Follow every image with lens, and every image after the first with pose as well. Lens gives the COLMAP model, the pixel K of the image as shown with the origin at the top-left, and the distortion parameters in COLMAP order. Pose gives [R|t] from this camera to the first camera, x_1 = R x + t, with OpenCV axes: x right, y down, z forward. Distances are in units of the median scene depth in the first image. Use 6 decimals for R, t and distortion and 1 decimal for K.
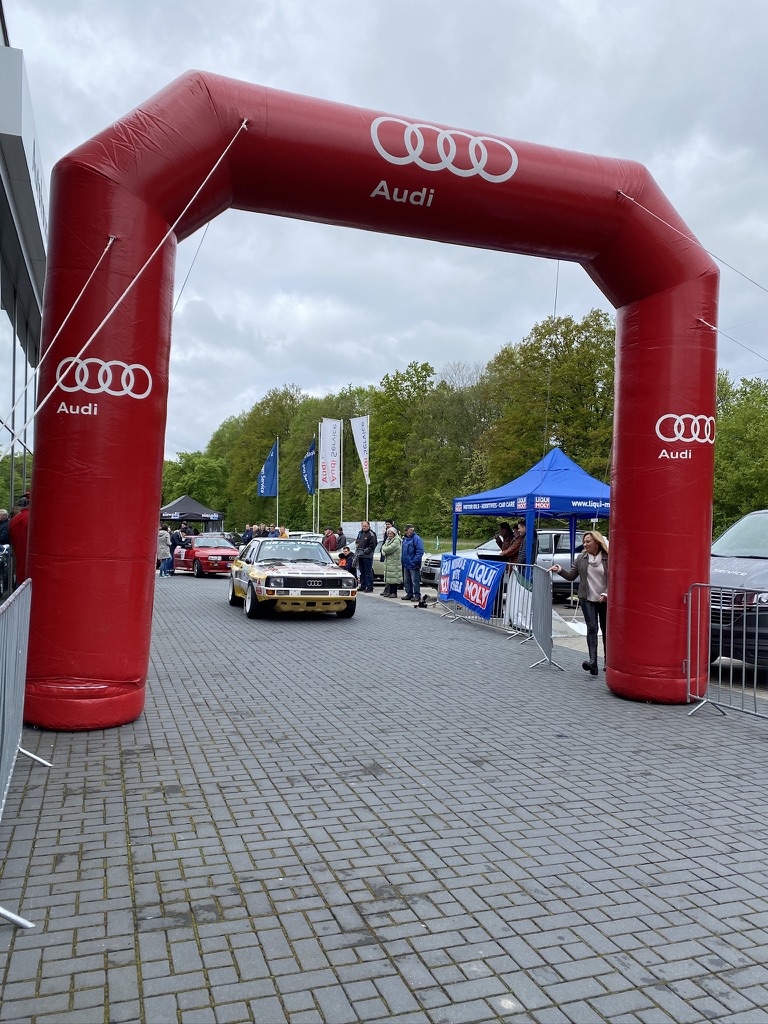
lens RADIAL K [[781.0, 0, 382.9], [0, 781.0, 516.8], [0, 0, 1]] dist [0.037371, -0.038700]
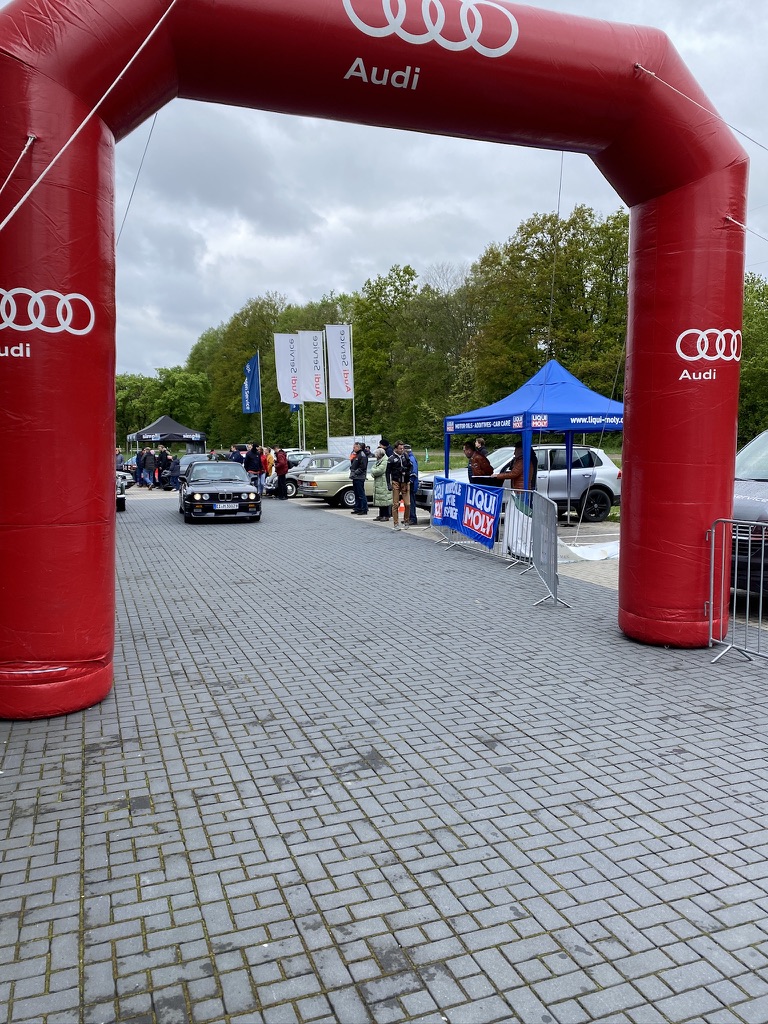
lens RADIAL K [[781.0, 0, 384.3], [0, 781.0, 504.7], [0, 0, 1]] dist [0.037371, -0.038700]
pose [[0.999292, -0.034401, 0.015210, -0.001677], [0.032705, 0.994410, 0.100392, -0.038799], [-0.018579, -0.099824, 0.994832, 0.119175]]
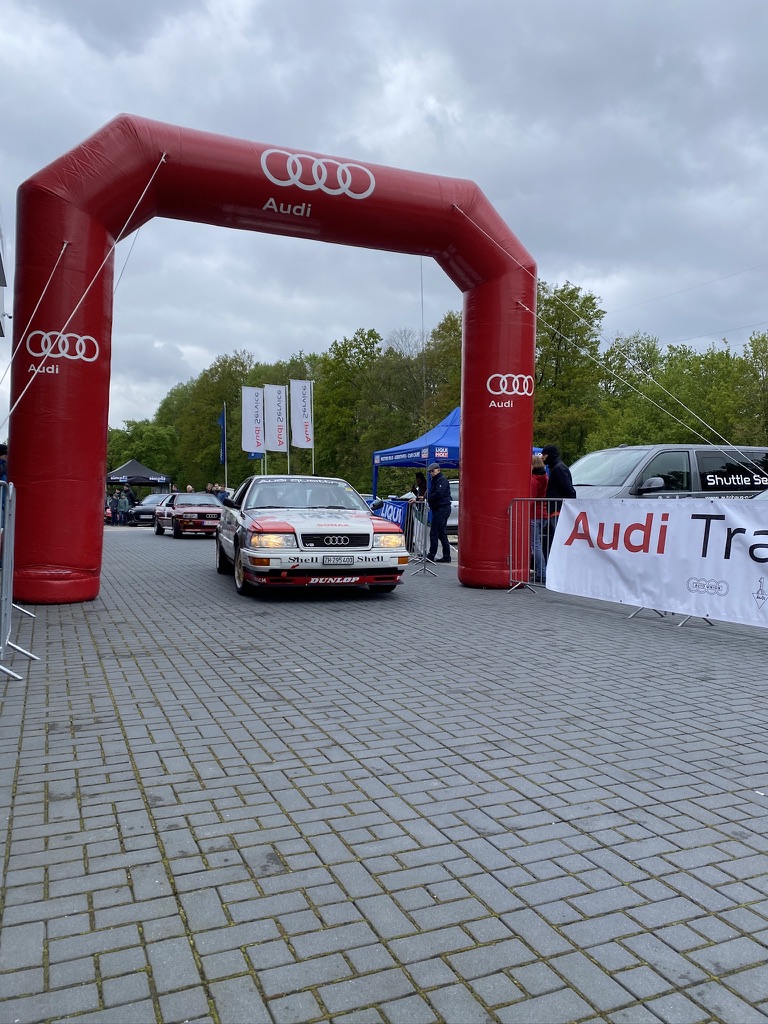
lens RADIAL K [[781.0, 0, 398.8], [0, 781.0, 511.3], [0, 0, 1]] dist [0.037371, -0.038700]
pose [[0.996943, -0.016803, 0.076298, 0.104500], [0.014207, 0.999305, 0.034449, 0.063165], [-0.076824, -0.033259, 0.996490, -0.367715]]
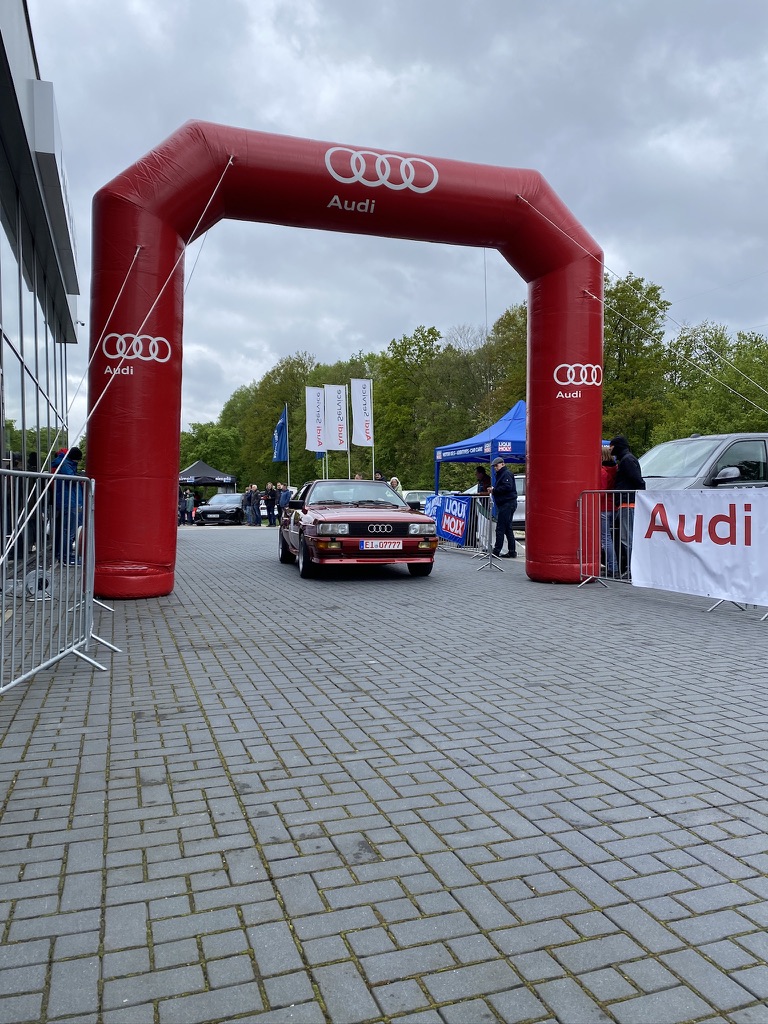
lens RADIAL K [[781.0, 0, 398.9], [0, 781.0, 505.6], [0, 0, 1]] dist [0.037371, -0.038700]
pose [[0.999574, -0.029181, -0.000147, 0.092288], [0.029173, 0.999170, 0.028434, 0.069294], [-0.000682, -0.028426, 0.999596, -0.361960]]
